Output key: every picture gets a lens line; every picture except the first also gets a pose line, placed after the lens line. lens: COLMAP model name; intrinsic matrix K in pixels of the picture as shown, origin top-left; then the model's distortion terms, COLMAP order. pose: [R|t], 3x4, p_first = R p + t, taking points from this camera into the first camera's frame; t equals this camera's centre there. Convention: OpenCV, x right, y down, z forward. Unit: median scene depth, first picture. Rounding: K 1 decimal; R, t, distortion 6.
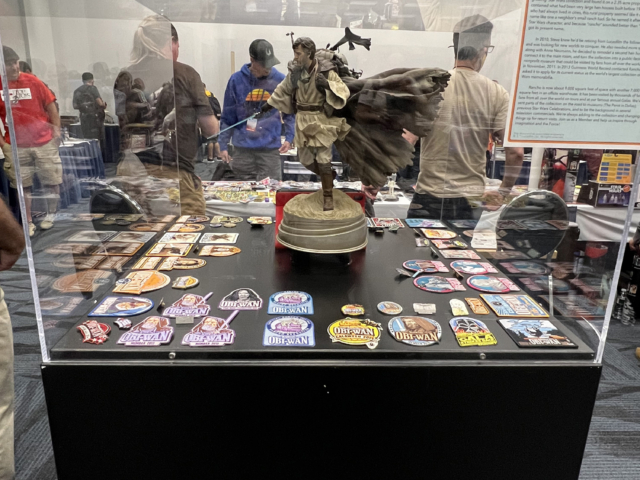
lens RADIAL K [[470.2, 0, 317.0], [0, 470.2, 237.5], [0, 0, 1]] dist [-0.002593, -0.002855]
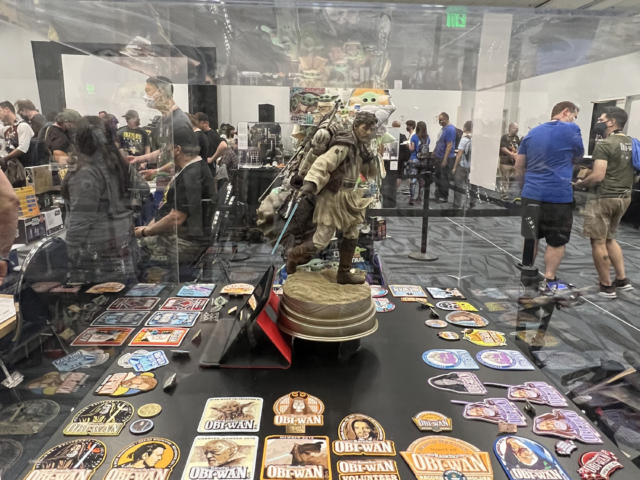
lens RADIAL K [[470.2, 0, 318.9], [0, 470.2, 238.8], [0, 0, 1]] dist [-0.002593, -0.002855]
pose [[0.016804, -0.244413, 0.969526, -0.967865], [0.264123, 0.936304, 0.231460, -0.419286], [-0.964342, 0.252185, 0.080289, 1.049335]]
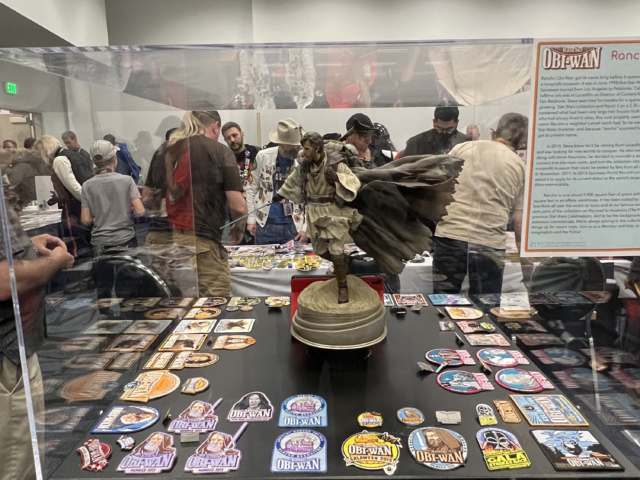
lens RADIAL K [[470.2, 0, 318.1], [0, 470.2, 238.8], [0, 0, 1]] dist [-0.002593, -0.002855]
pose [[0.997725, -0.032861, -0.058870, 0.036275], [0.026770, 0.994484, -0.101416, -0.098499], [0.061878, 0.099609, 0.993101, 0.034194]]
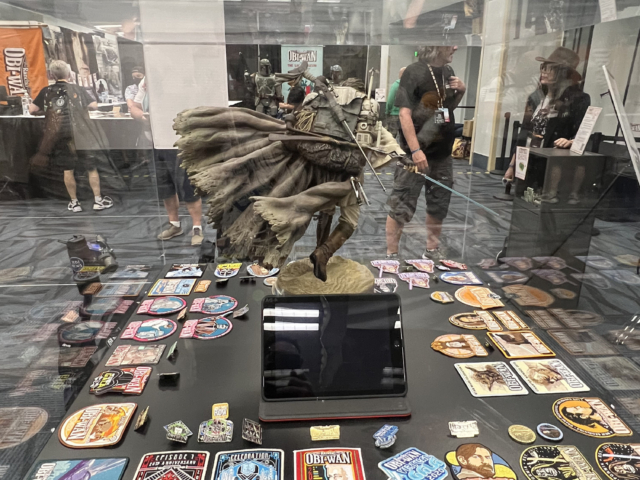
lens RADIAL K [[470.2, 0, 316.5], [0, 470.2, 239.6], [0, 0, 1]] dist [-0.002593, -0.002855]
pose [[-0.999236, -0.024496, -0.030459, 0.064919], [-0.037480, 0.821588, 0.568848, -0.665983], [0.011090, 0.569555, -0.821879, 1.872248]]
